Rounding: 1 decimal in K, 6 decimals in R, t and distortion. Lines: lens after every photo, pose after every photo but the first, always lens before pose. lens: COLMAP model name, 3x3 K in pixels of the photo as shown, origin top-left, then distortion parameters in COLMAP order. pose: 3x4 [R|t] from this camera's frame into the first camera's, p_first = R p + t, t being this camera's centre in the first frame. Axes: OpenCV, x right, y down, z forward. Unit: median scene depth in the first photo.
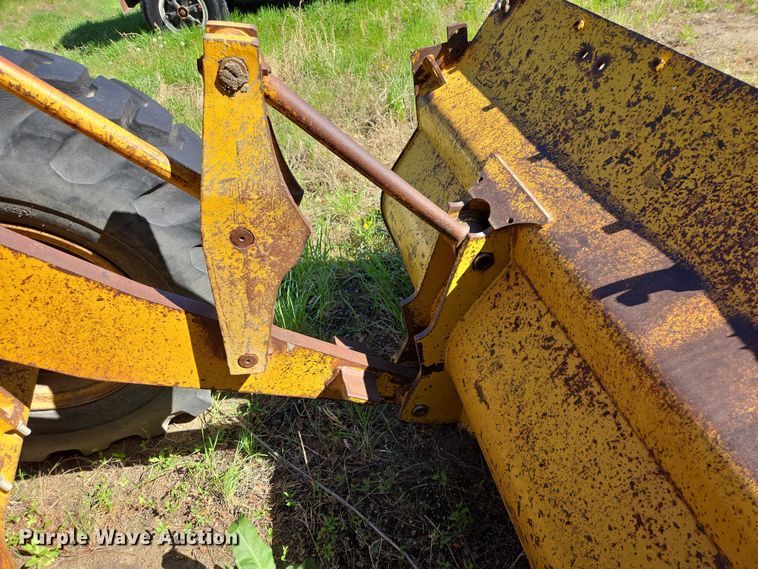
lens RADIAL K [[504.9, 0, 379.1], [0, 504.9, 284.8], [0, 0, 1]] dist [0.070758, -0.061661]
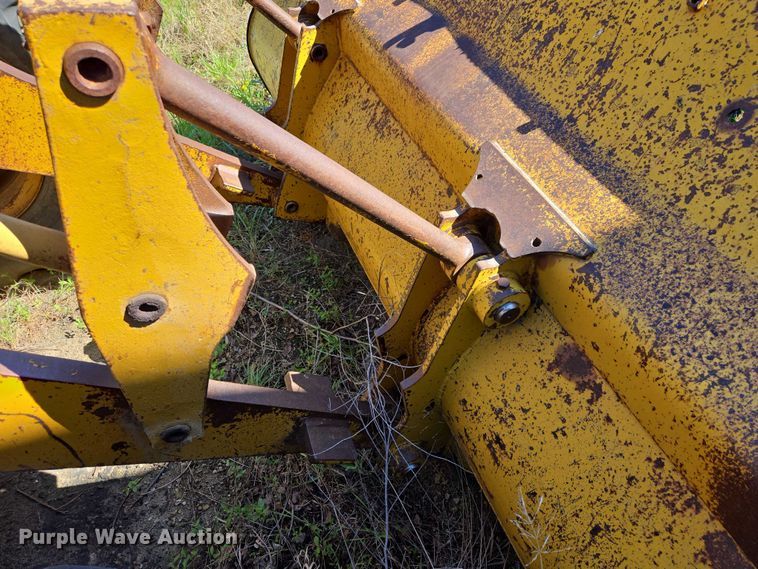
lens RADIAL K [[504.9, 0, 377.0], [0, 504.9, 282.0], [0, 0, 1]] dist [0.070758, -0.061661]
pose [[0.983819, -0.096427, 0.151005, 0.108059], [0.075314, 0.987314, 0.139783, 0.360418], [-0.162568, -0.126148, 0.978600, -0.337895]]
